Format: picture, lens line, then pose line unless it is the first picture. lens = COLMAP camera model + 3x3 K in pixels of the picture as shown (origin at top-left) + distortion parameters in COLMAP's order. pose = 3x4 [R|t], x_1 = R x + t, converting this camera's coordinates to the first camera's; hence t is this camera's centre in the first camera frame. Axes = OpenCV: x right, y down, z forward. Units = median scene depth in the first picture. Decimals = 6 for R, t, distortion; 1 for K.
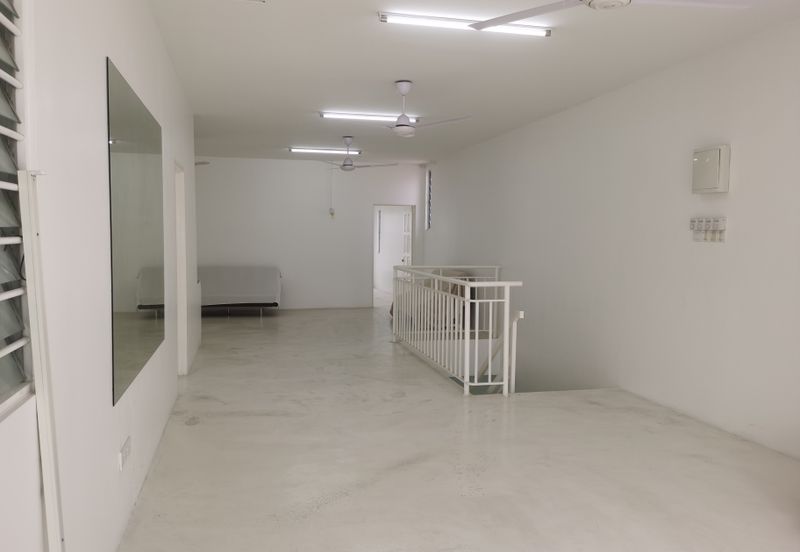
lens RADIAL K [[622.1, 0, 400.0], [0, 622.1, 276.0], [0, 0, 1]] dist [0.037250, -0.004346]
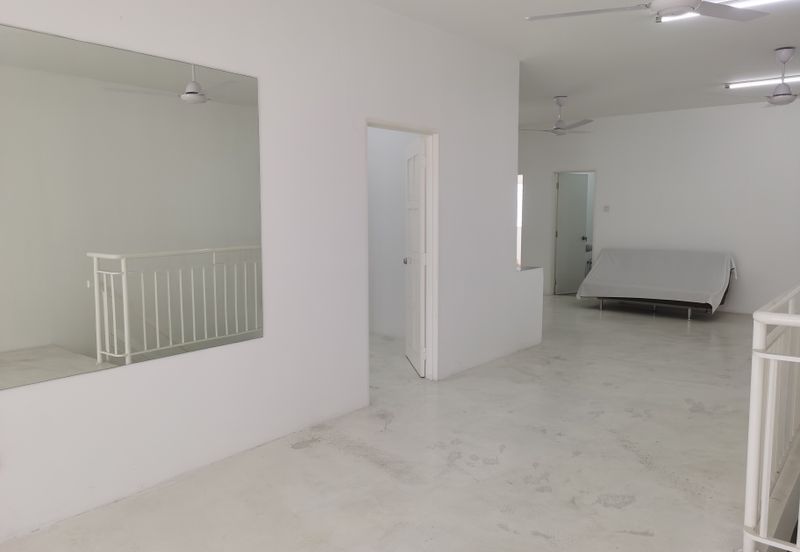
lens RADIAL K [[619.4, 0, 404.6], [0, 619.4, 271.4], [0, 0, 1]] dist [0.030990, -0.004456]
pose [[0.607326, 0.069117, -0.791440, 0.300577], [-0.046154, 0.997595, 0.051704, -0.029572], [0.793111, 0.005127, 0.609056, 0.508118]]
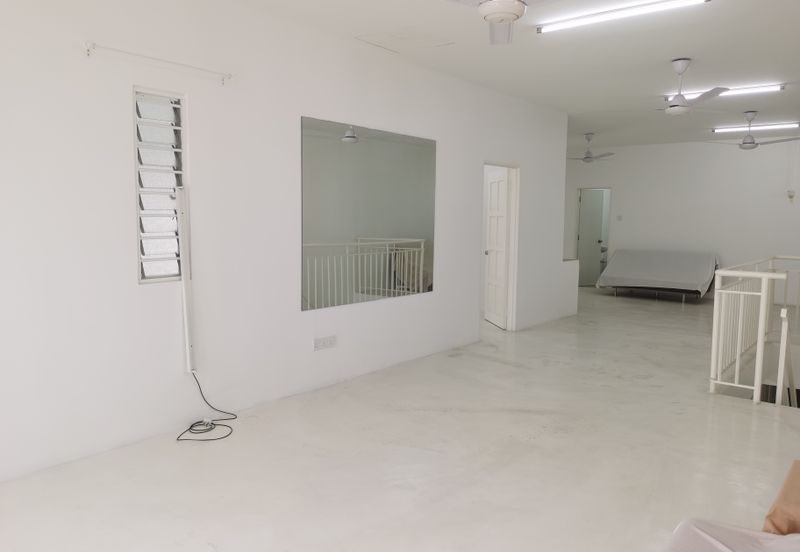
lens RADIAL K [[622.1, 0, 400.0], [0, 622.1, 276.0], [0, 0, 1]] dist [0.037250, -0.004346]
pose [[0.609285, 0.075484, -0.789350, 0.537766], [-0.060318, 0.996987, 0.048781, 0.001802], [0.790654, 0.017891, 0.612002, 0.063408]]
